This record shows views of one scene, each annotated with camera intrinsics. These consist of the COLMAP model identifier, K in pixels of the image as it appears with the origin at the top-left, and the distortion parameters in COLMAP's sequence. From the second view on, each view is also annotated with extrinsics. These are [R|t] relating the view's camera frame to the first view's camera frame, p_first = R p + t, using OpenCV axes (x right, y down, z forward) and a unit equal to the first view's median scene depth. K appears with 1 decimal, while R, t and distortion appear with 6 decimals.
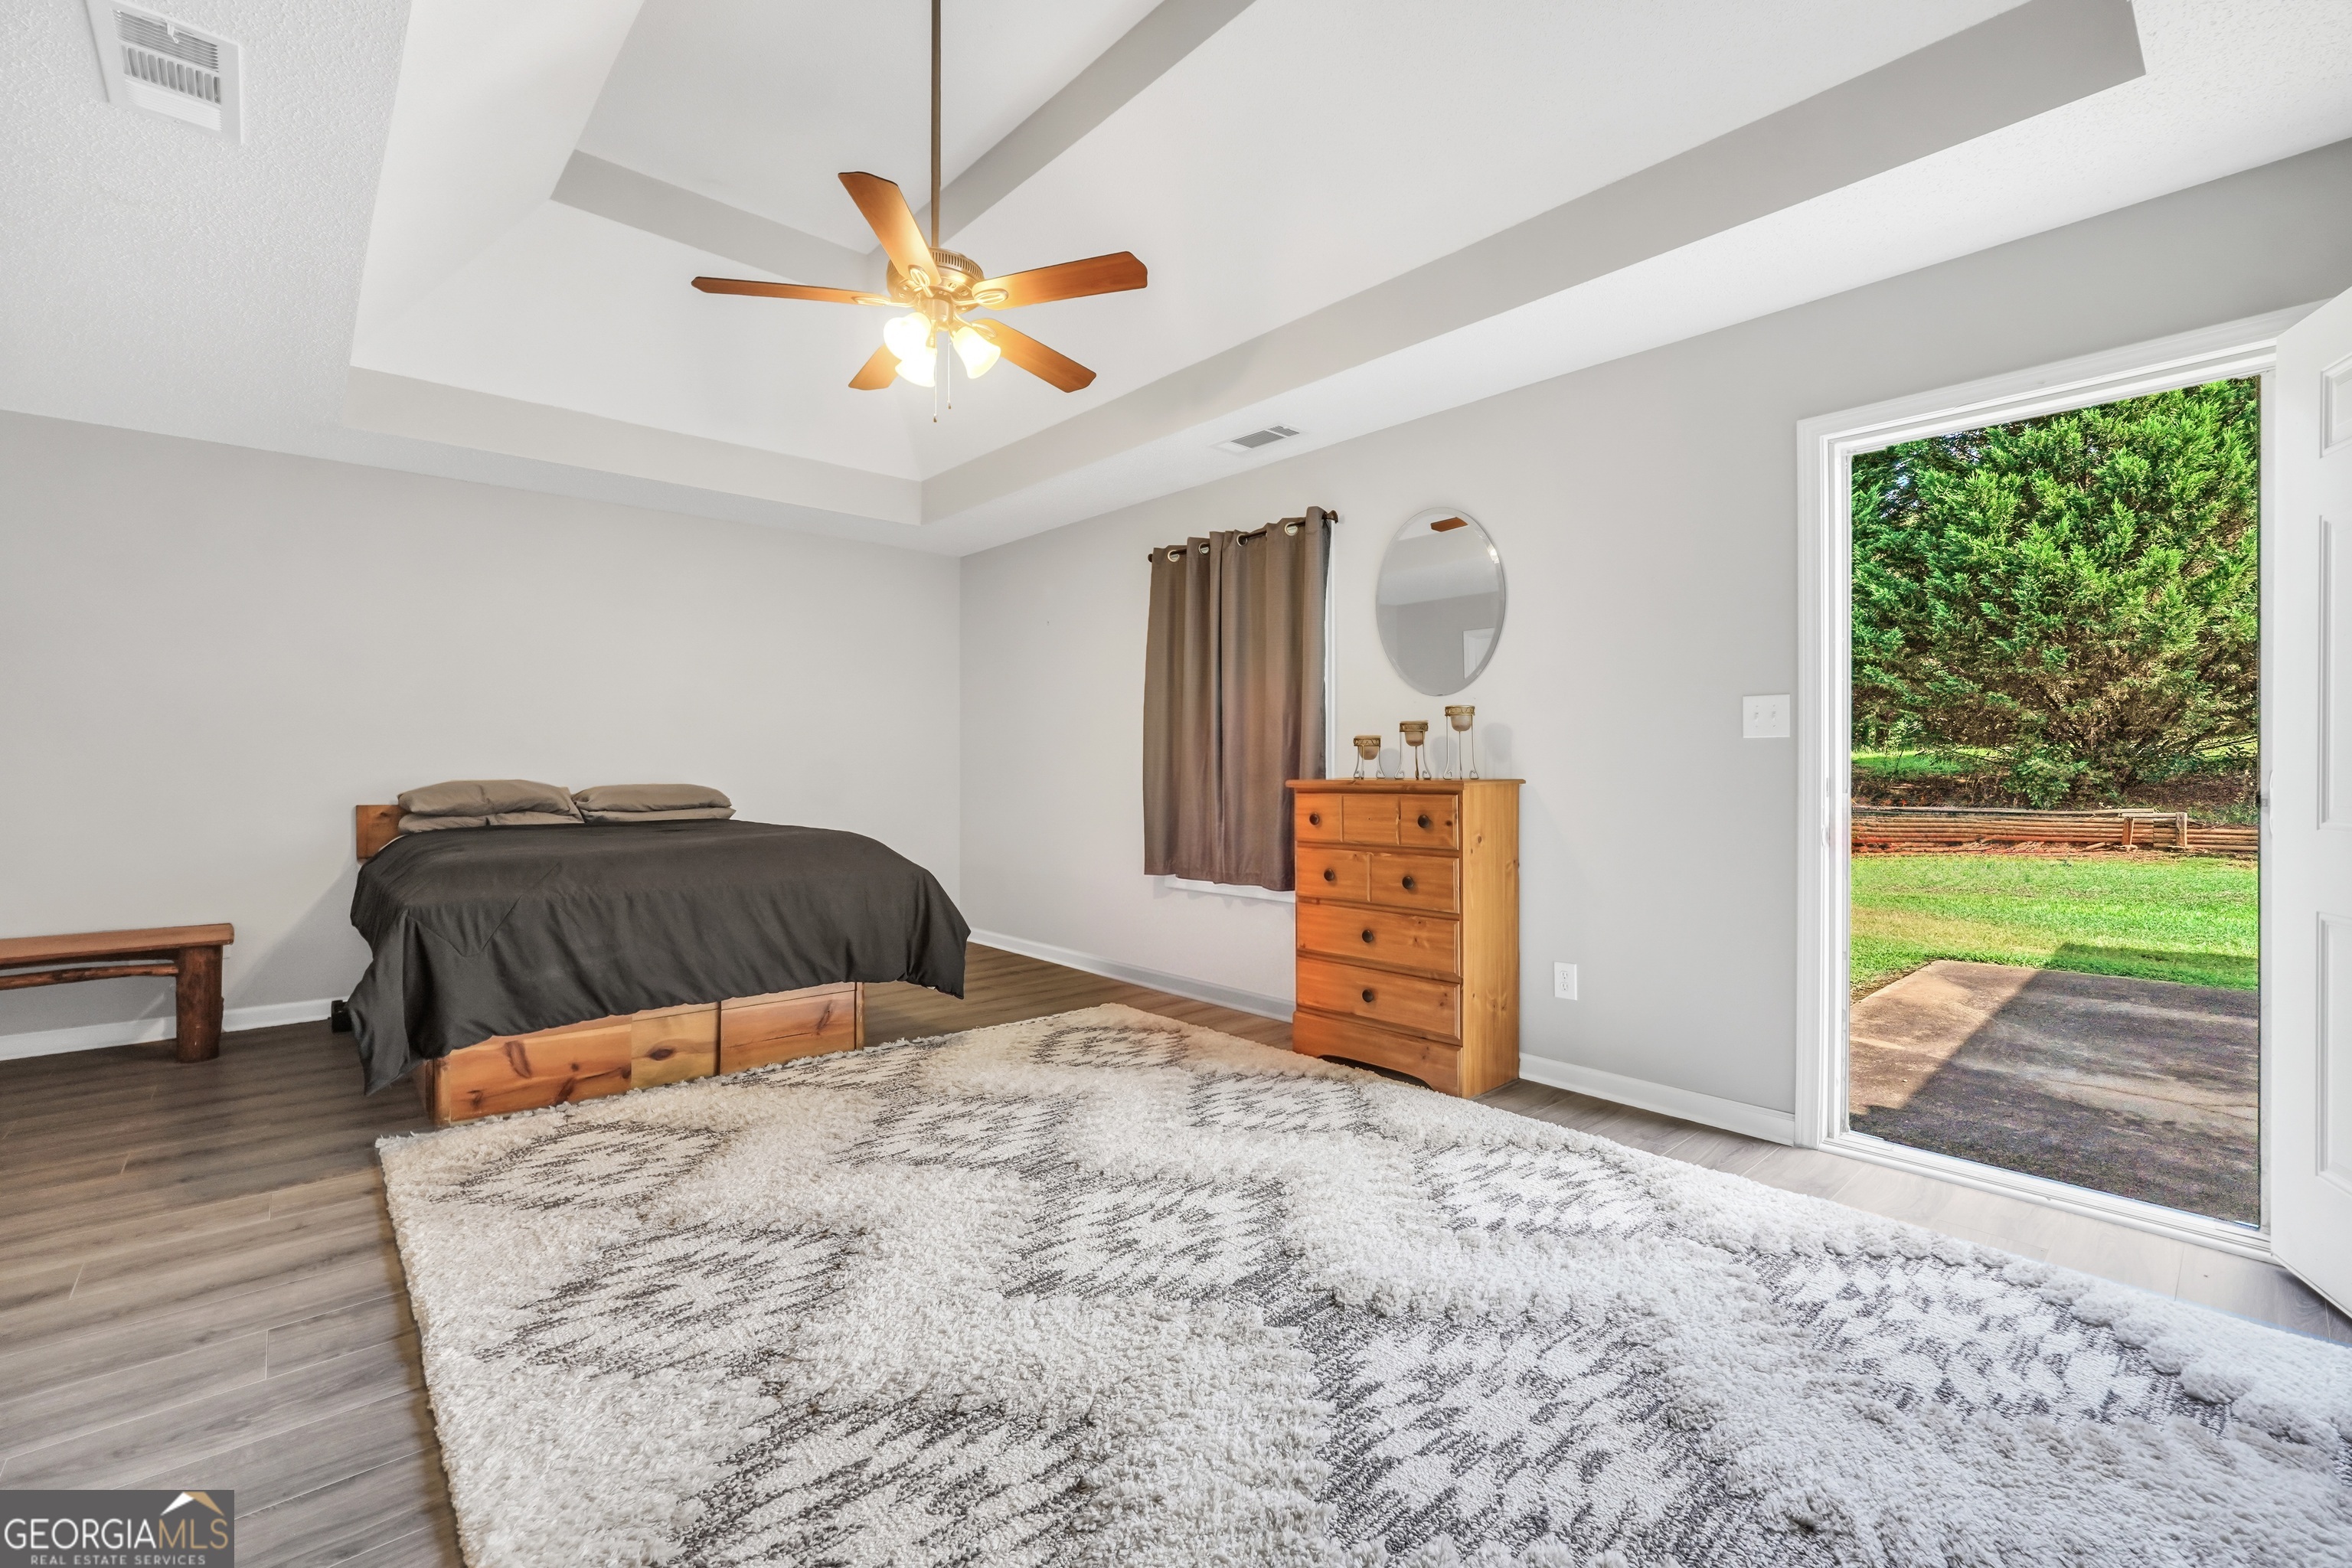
lens RADIAL K [[1004.0, 0, 1155.7], [0, 1004.0, 780.9], [0, 0, 1]] dist [-0.017295, 0.007256]
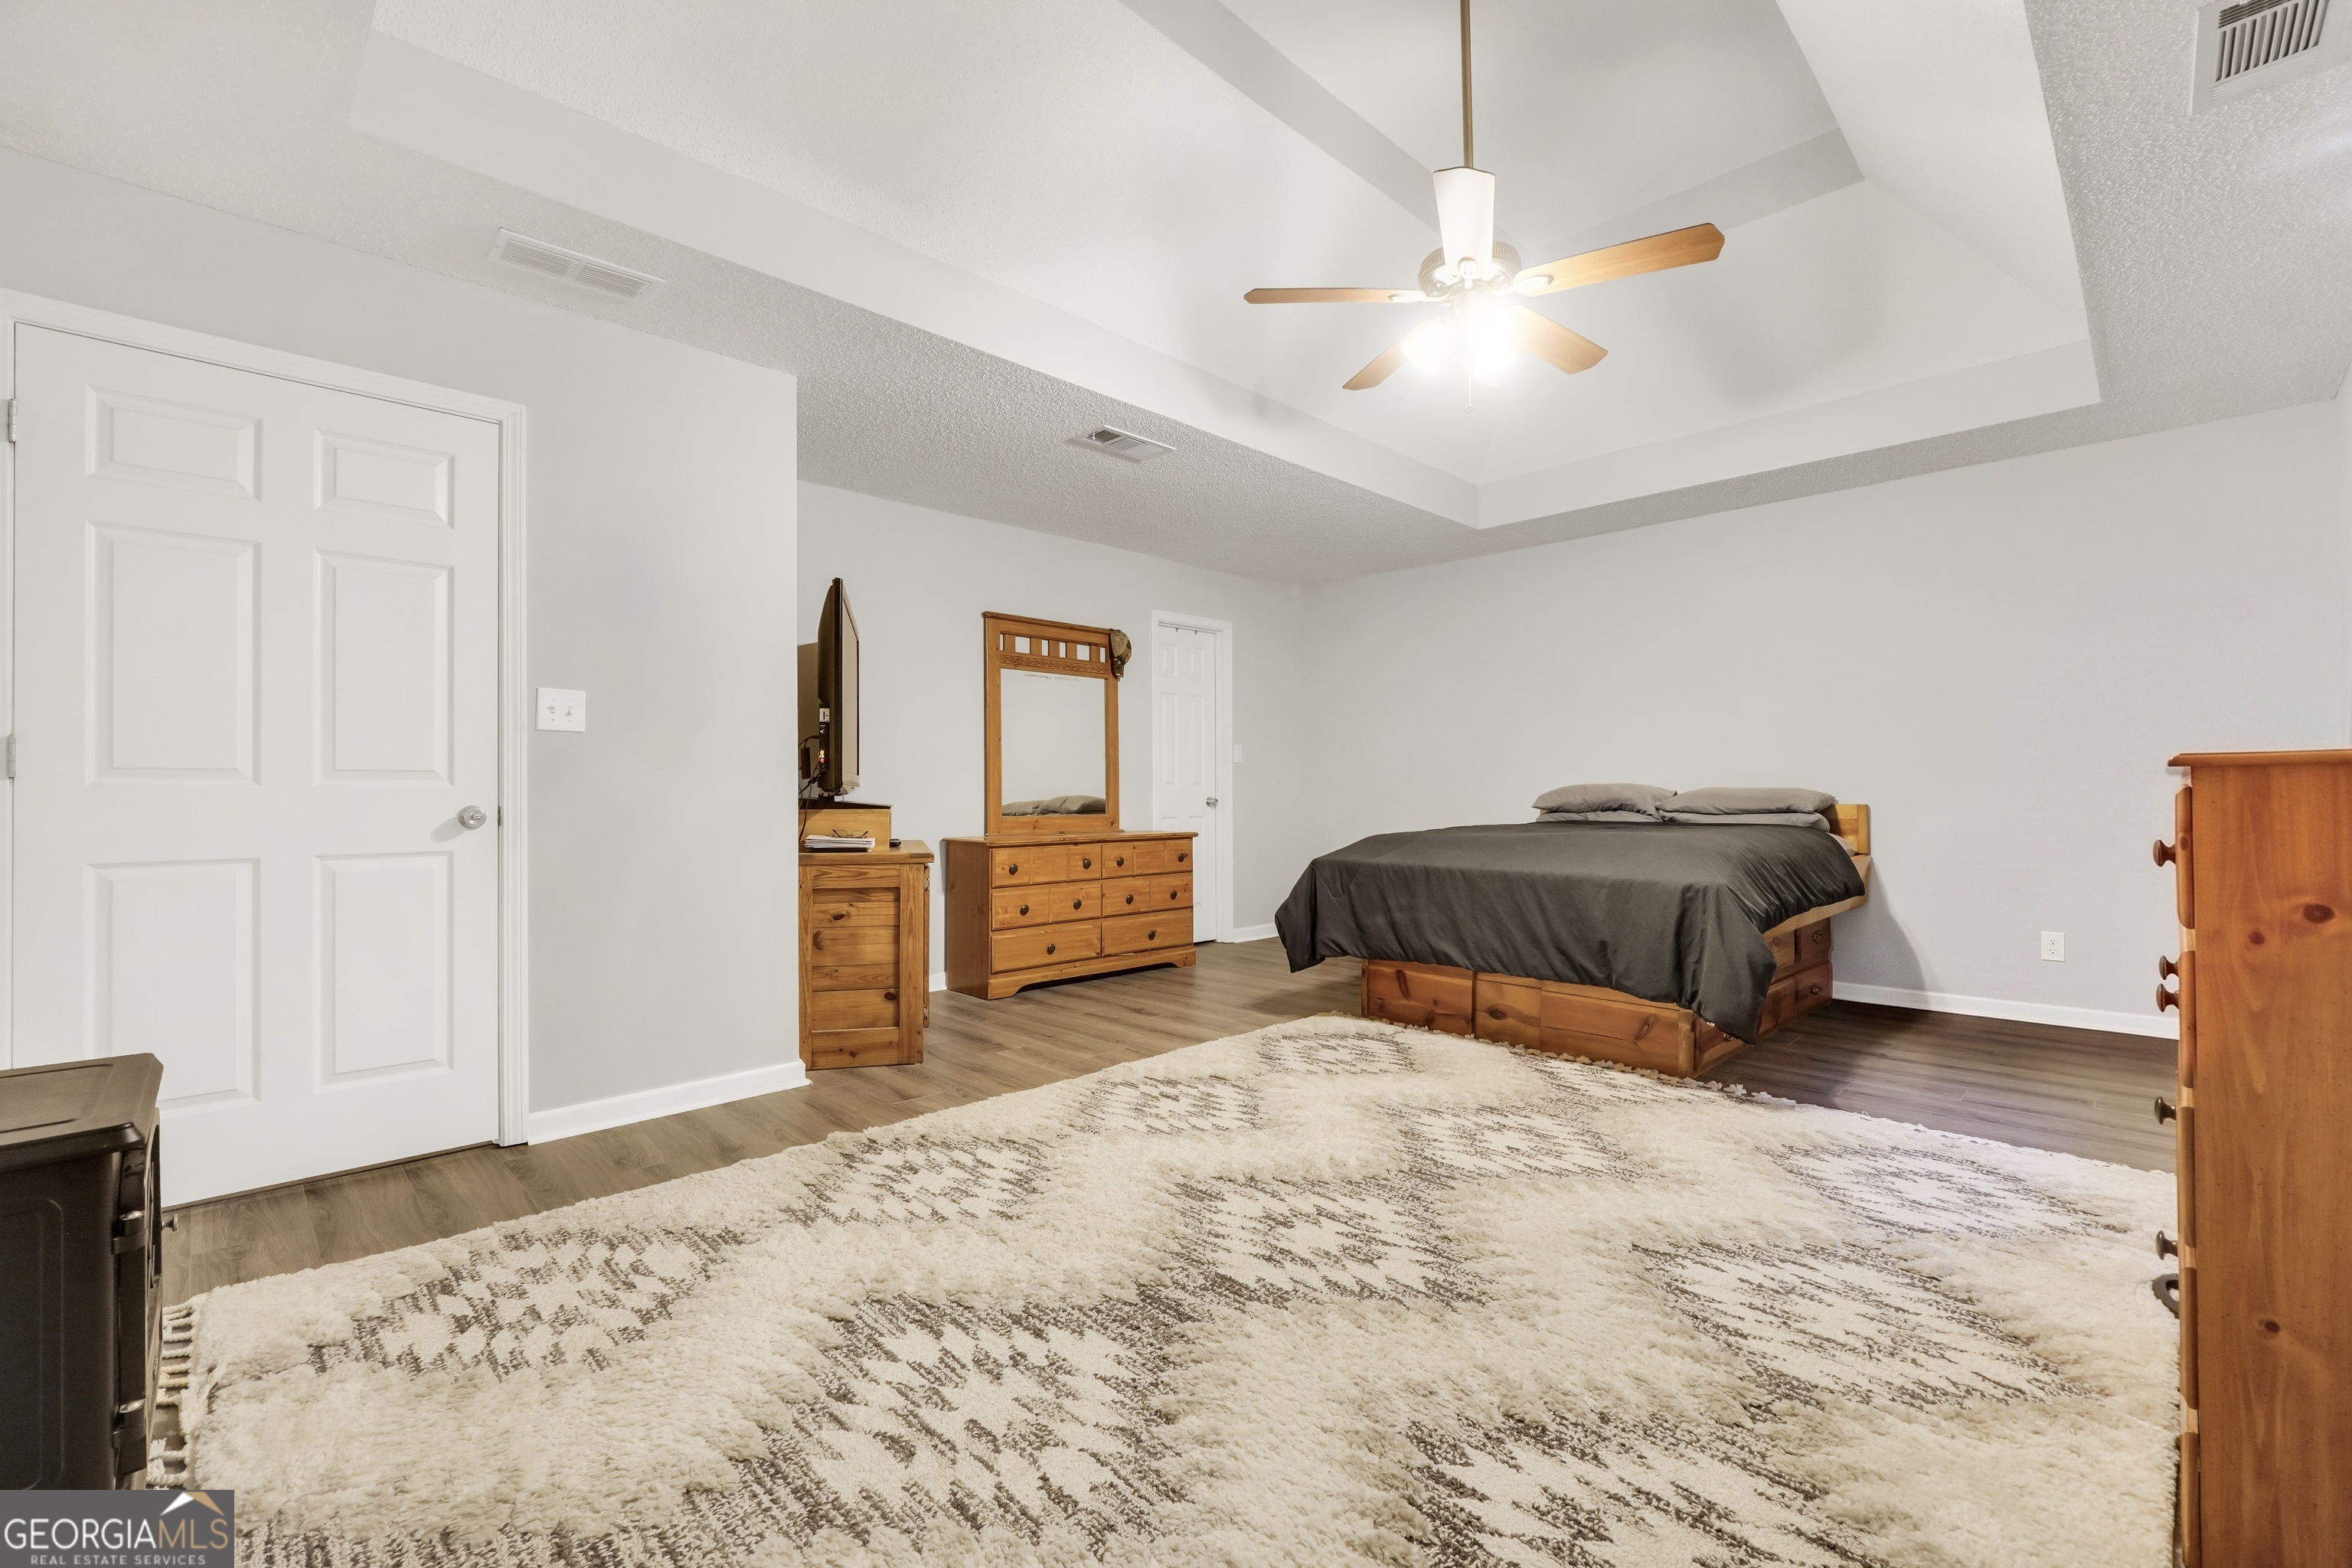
lens RADIAL K [[1004.0, 0, 1155.7], [0, 1004.0, 780.9], [0, 0, 1]] dist [-0.017295, 0.007256]
pose [[0.038046, -0.011924, -0.999205, 0.758335], [-0.008682, 0.999887, -0.012263, 0.022224], [0.999238, 0.009142, 0.037938, 0.639072]]
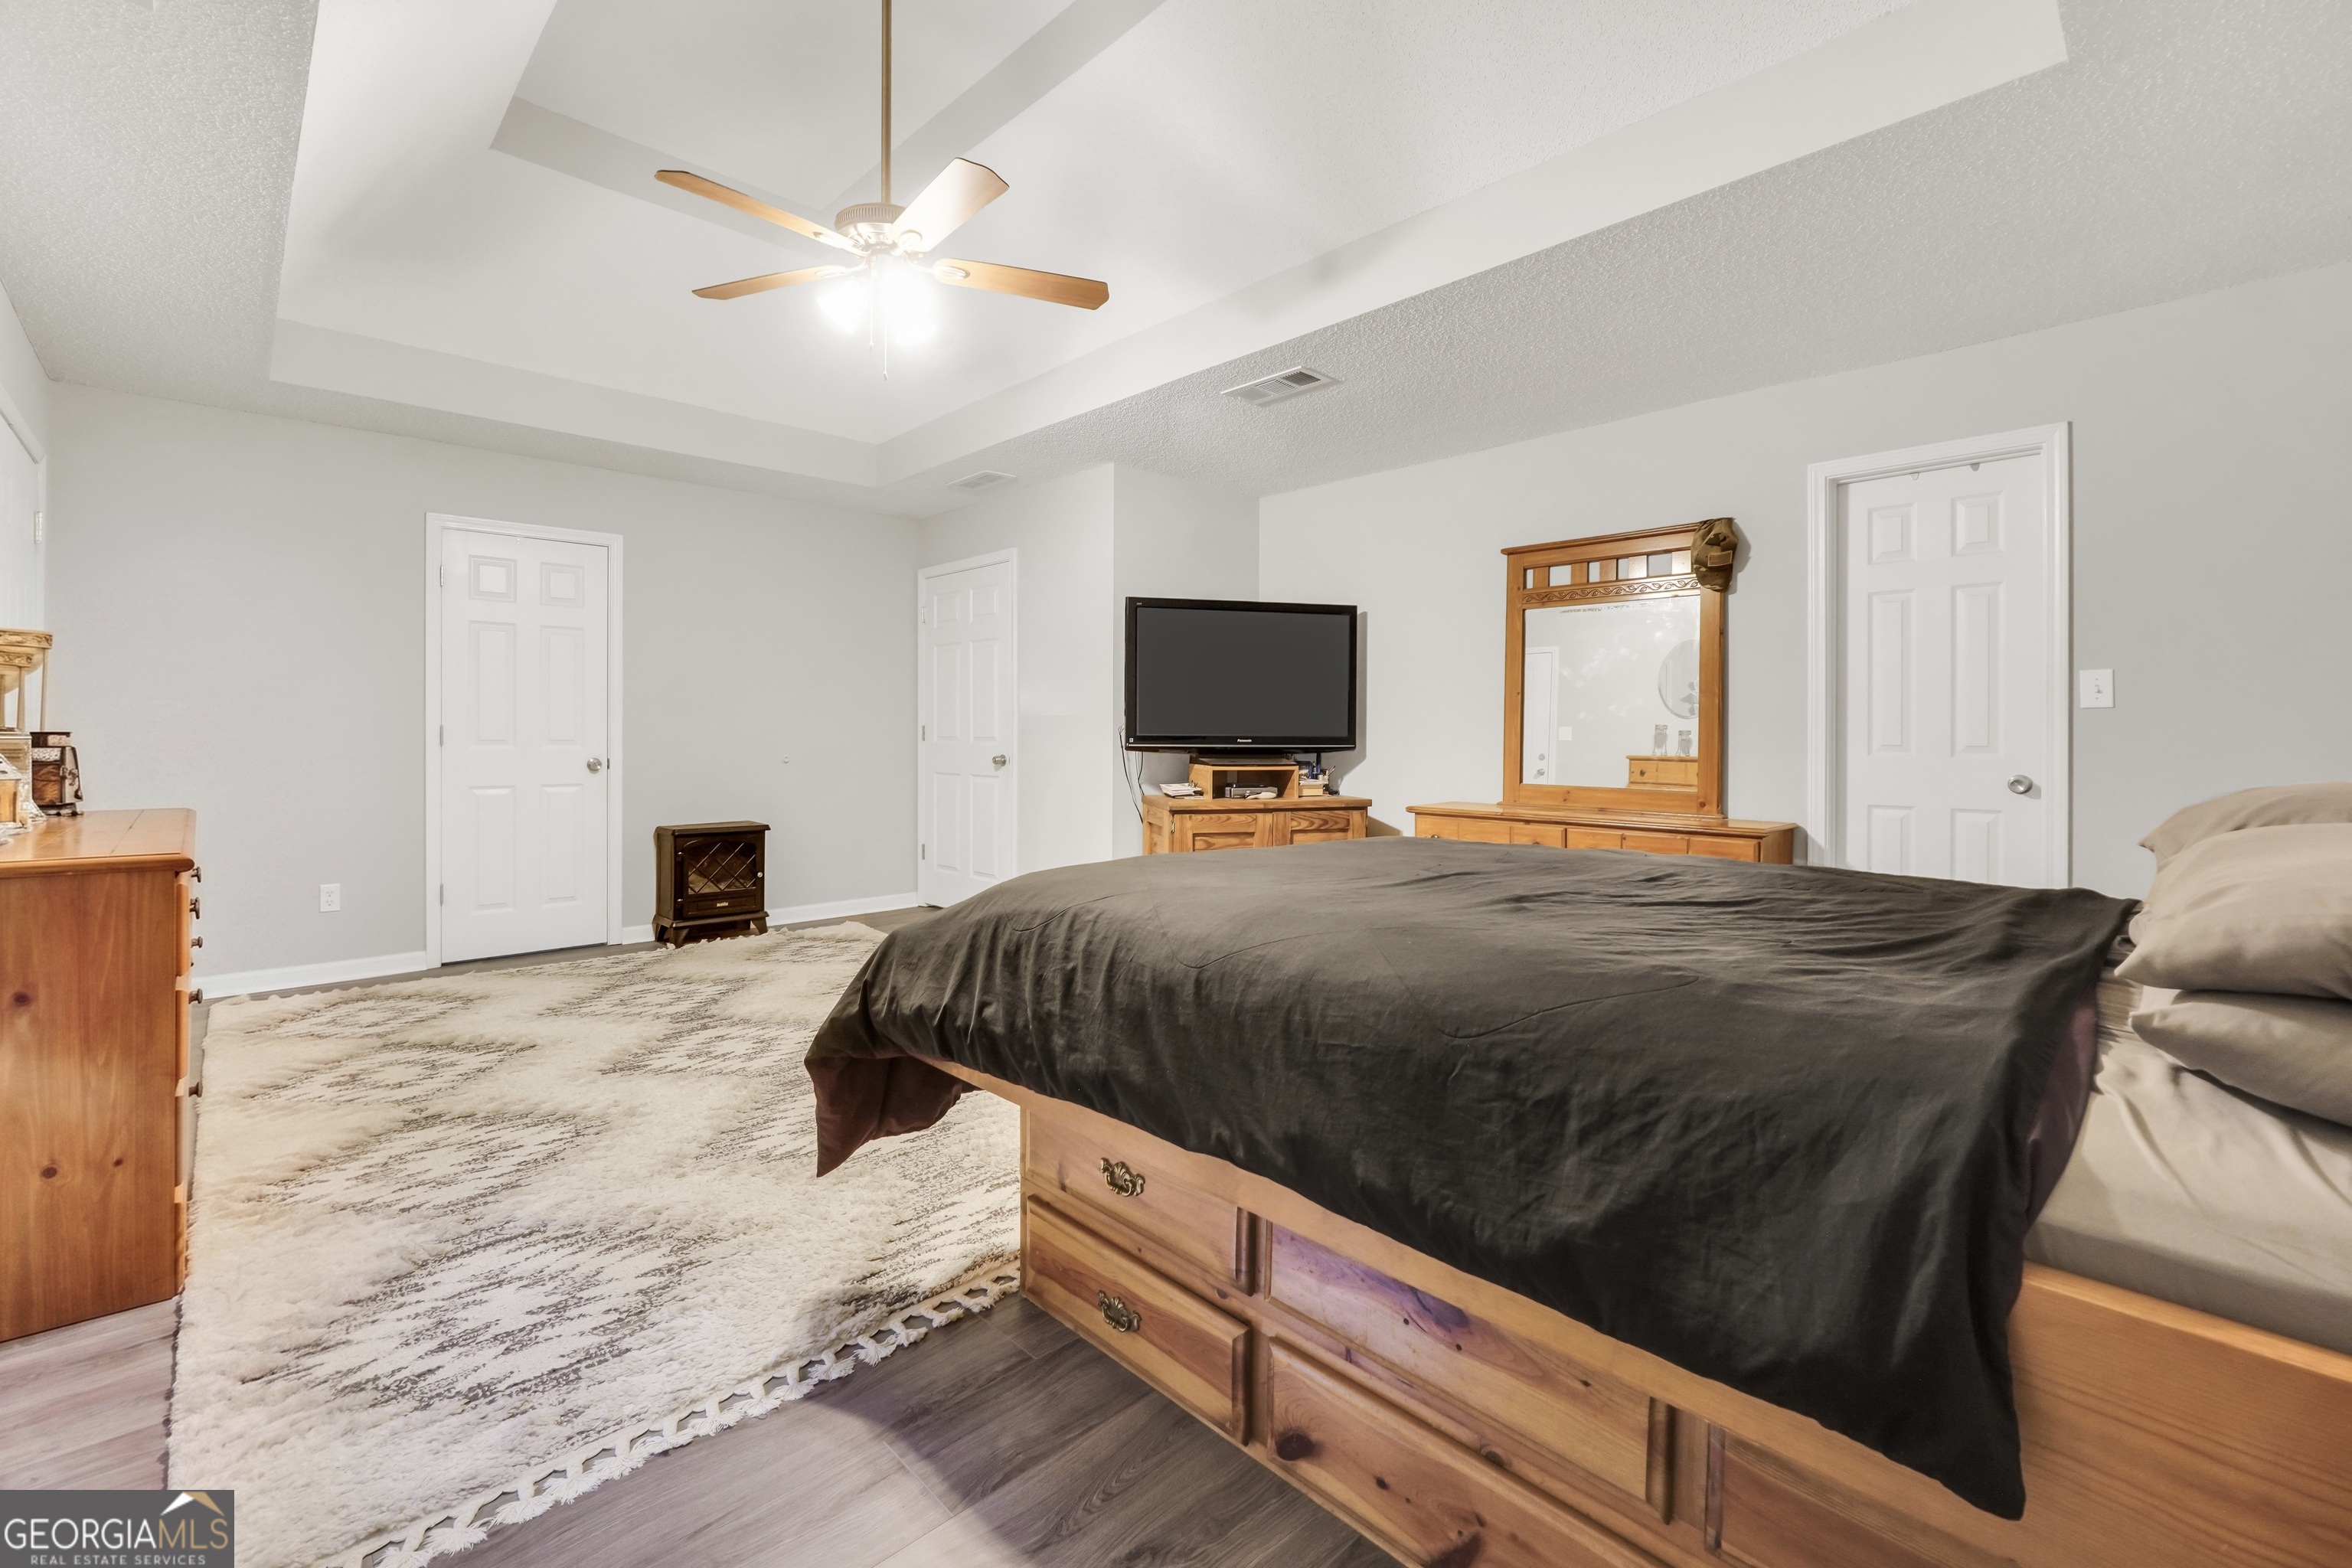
lens RADIAL K [[1000.9, 0, 1168.0], [0, 1000.9, 750.3], [0, 0, 1]] dist [-0.019042, 0.006581]
pose [[-0.999372, -0.006057, -0.034918, -0.454438], [-0.007226, 0.999414, 0.033449, -0.031021], [0.034695, 0.033680, -0.998830, 1.955650]]
